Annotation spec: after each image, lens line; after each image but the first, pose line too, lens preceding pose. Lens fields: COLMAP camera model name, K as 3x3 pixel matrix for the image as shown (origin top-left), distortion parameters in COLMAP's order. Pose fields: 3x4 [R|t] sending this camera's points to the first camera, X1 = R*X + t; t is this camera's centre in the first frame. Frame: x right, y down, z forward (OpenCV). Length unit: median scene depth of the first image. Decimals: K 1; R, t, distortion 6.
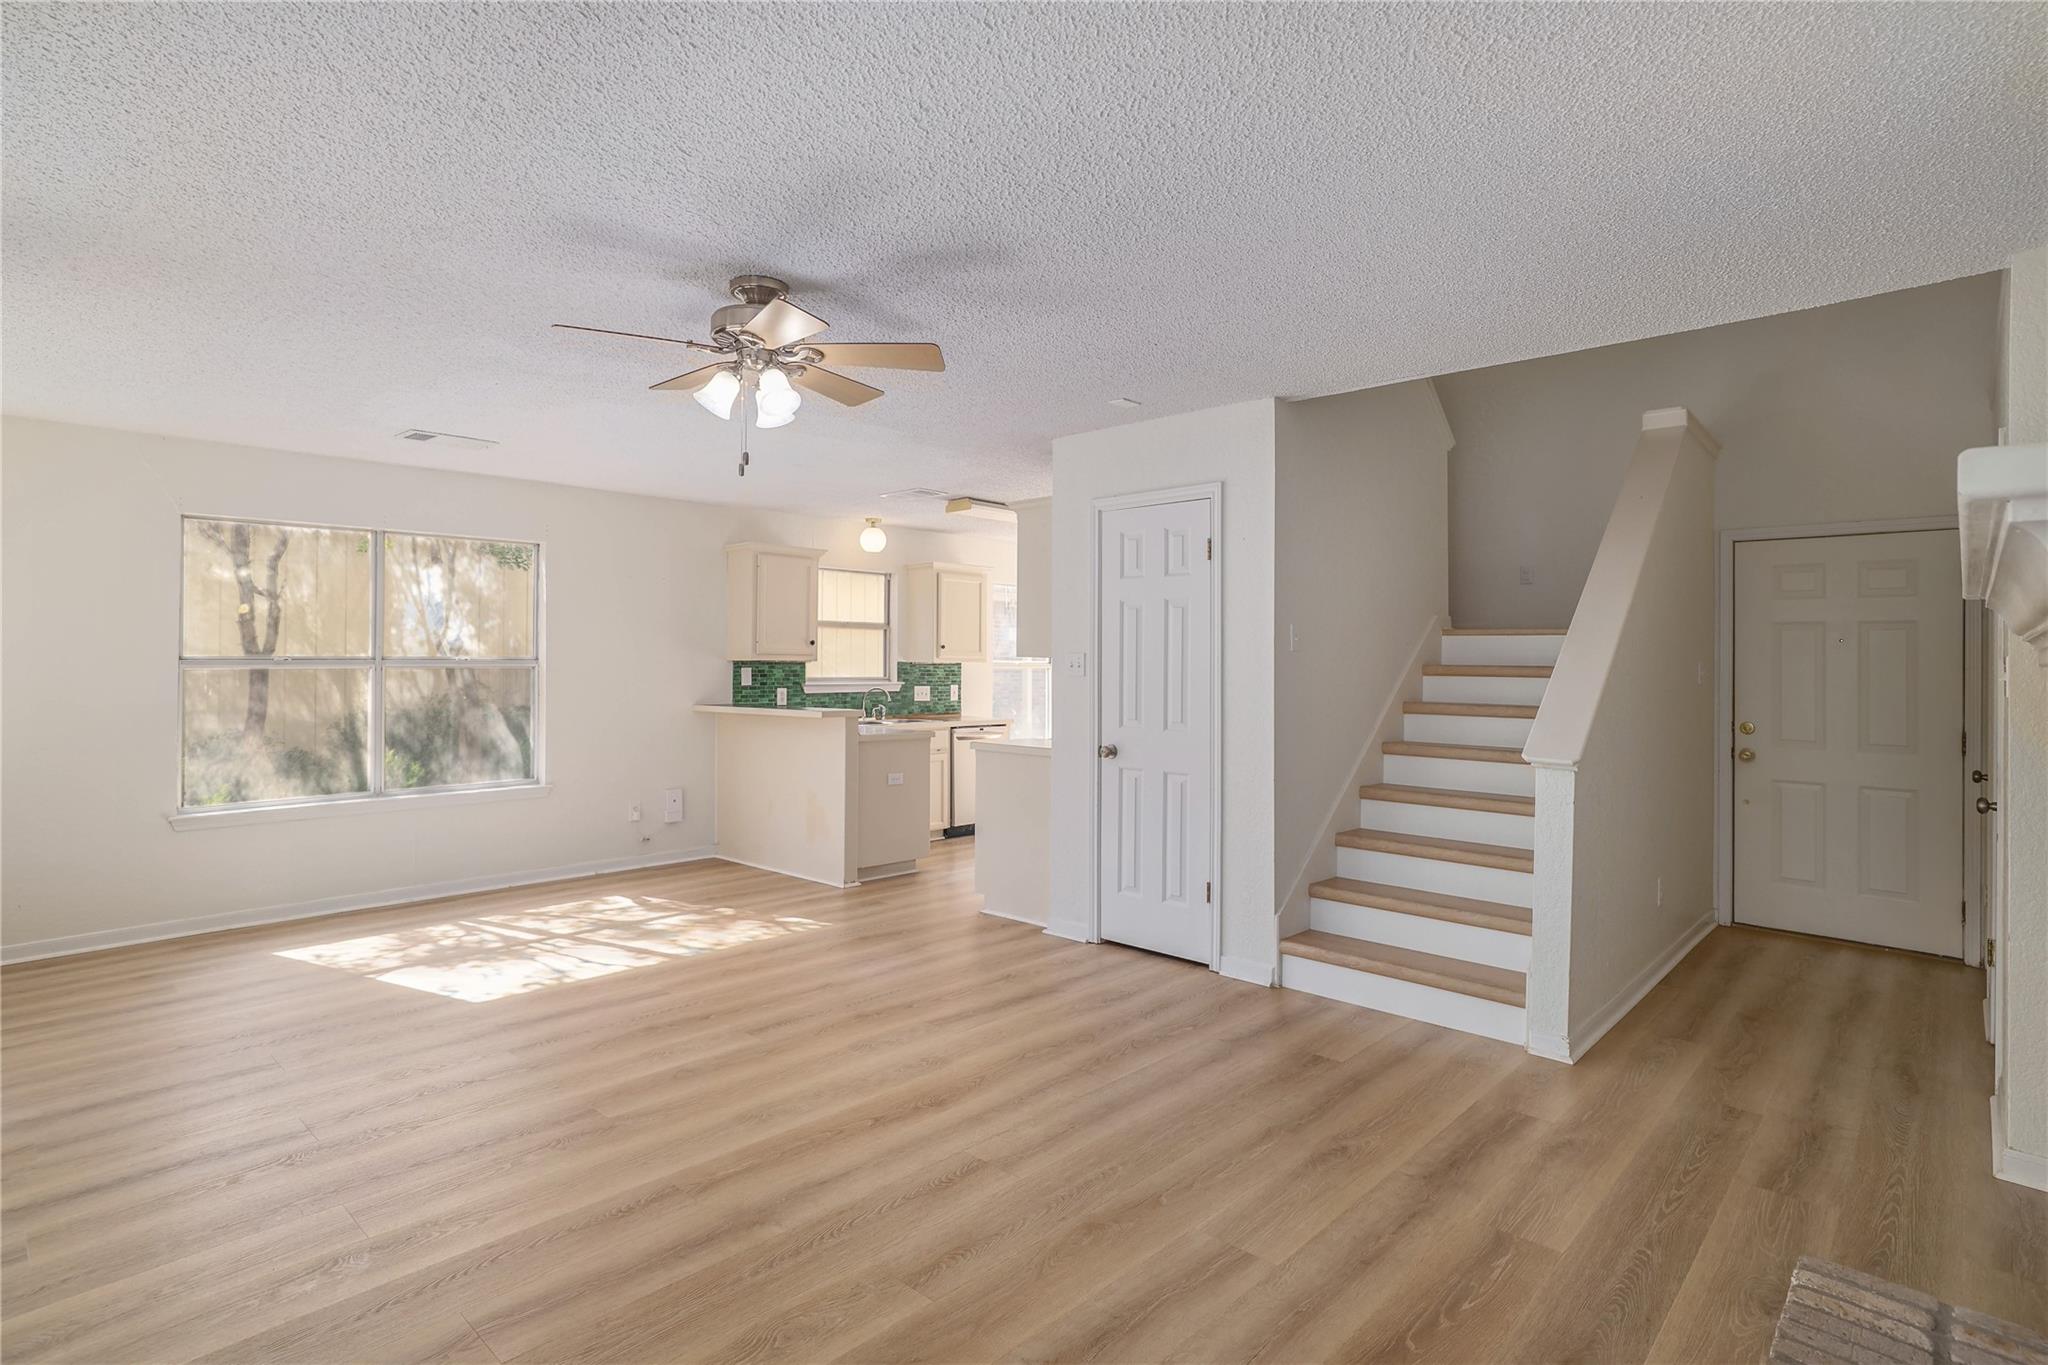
lens RADIAL K [[1034.7, 0, 990.8], [0, 1034.7, 667.2], [0, 0, 1]] dist [-0.010526, 0.000593]
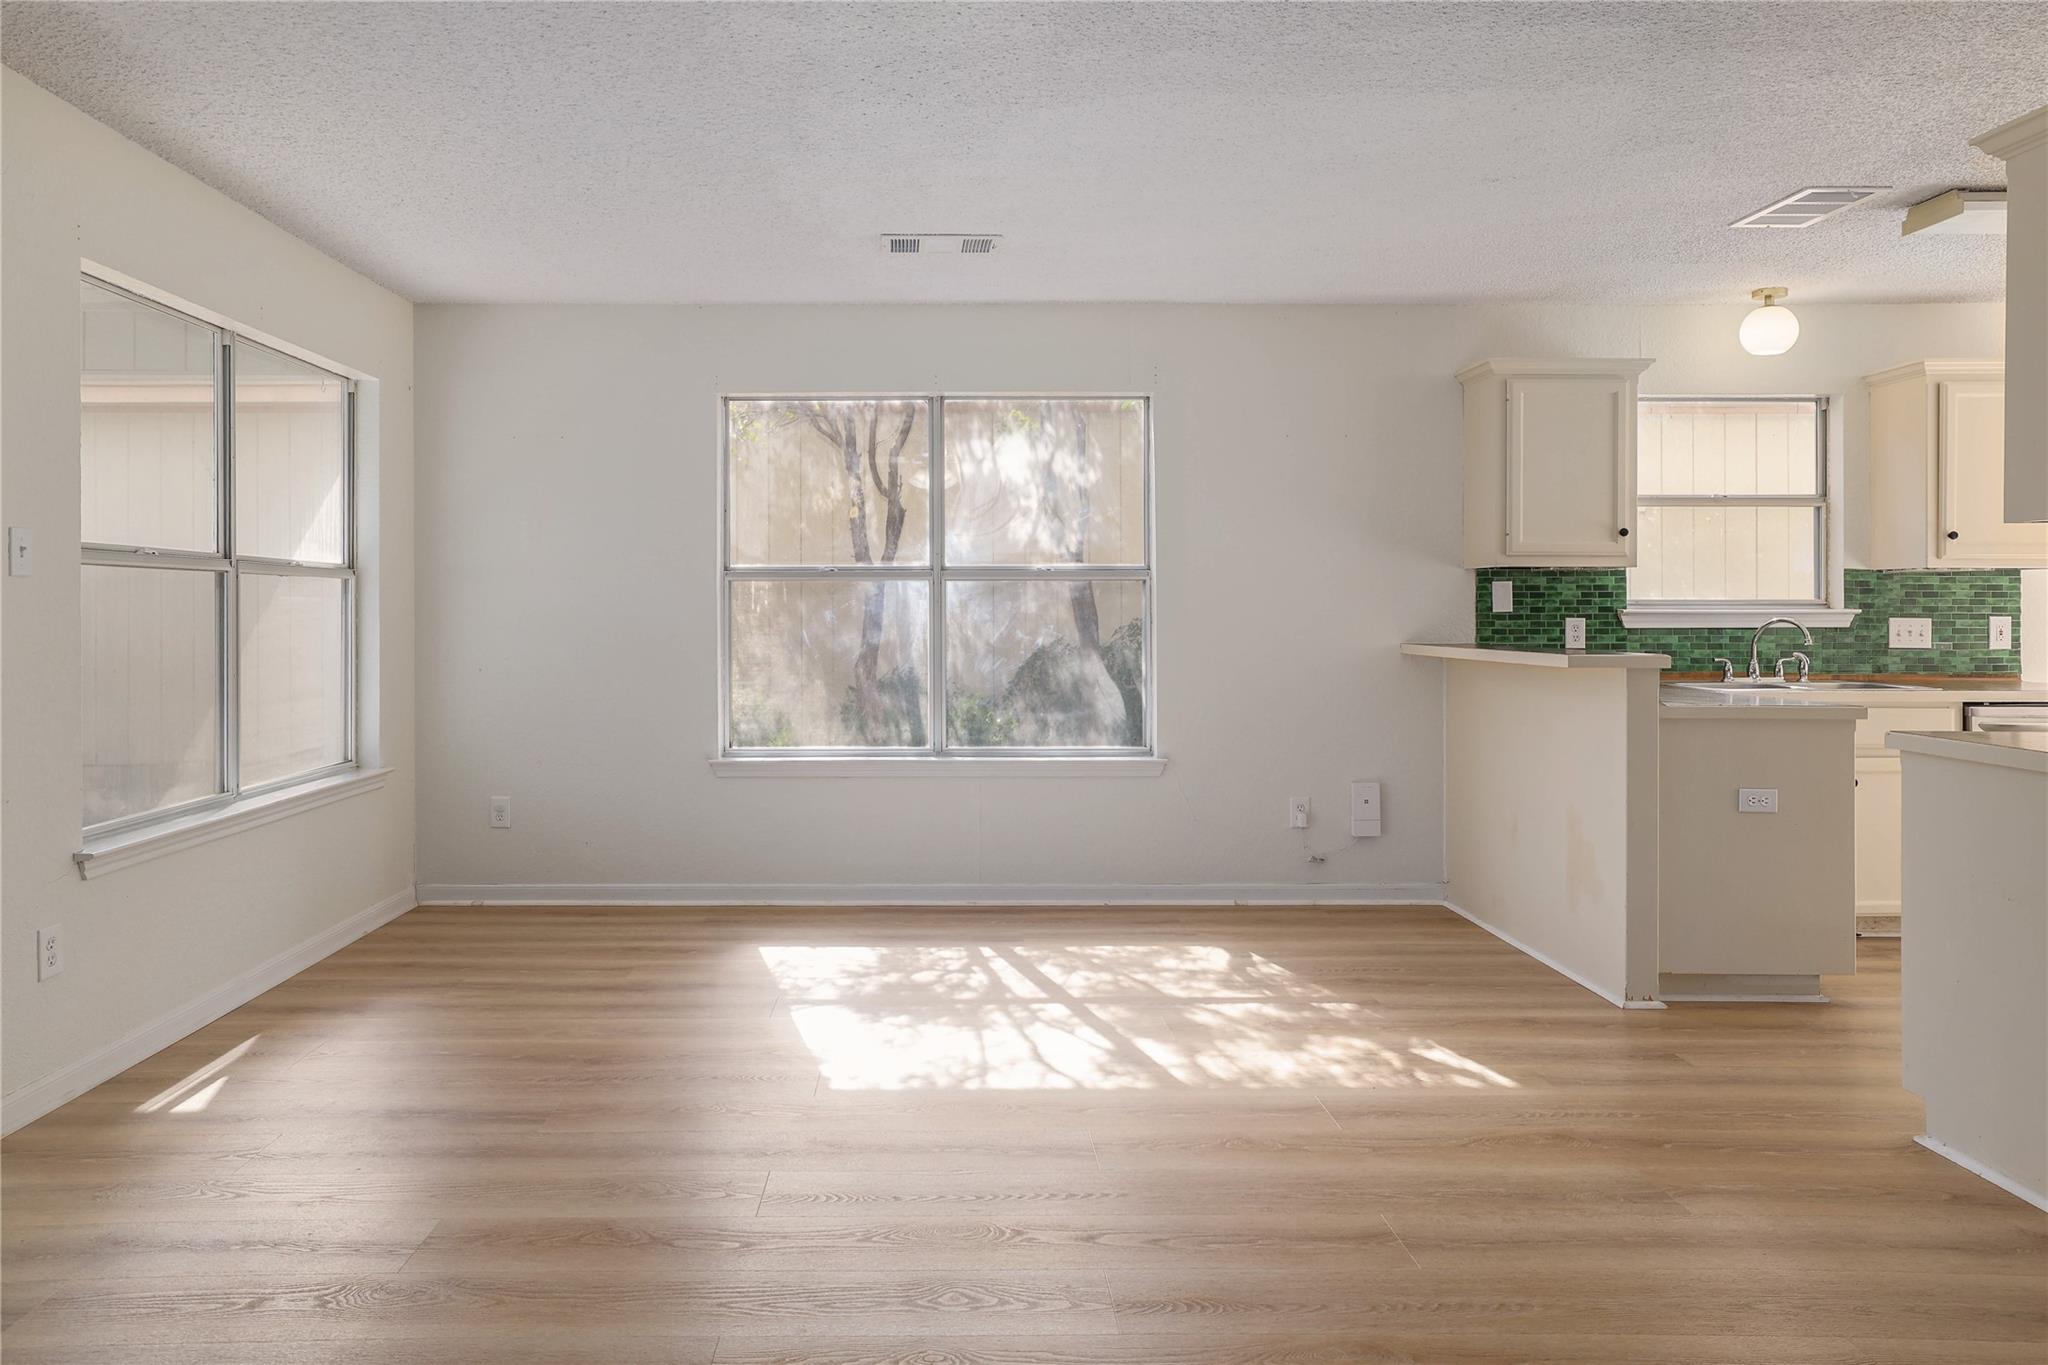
lens RADIAL K [[1356.1, 0, 947.3], [0, 1356.1, 592.2], [0, 0, 1]] dist [-0.002283, 0.011791]
pose [[0.705064, -0.007766, -0.709101, 0.119353], [-0.000582, 0.999933, -0.011530, 0.023335], [0.709144, 0.008542, 0.705012, 0.372188]]
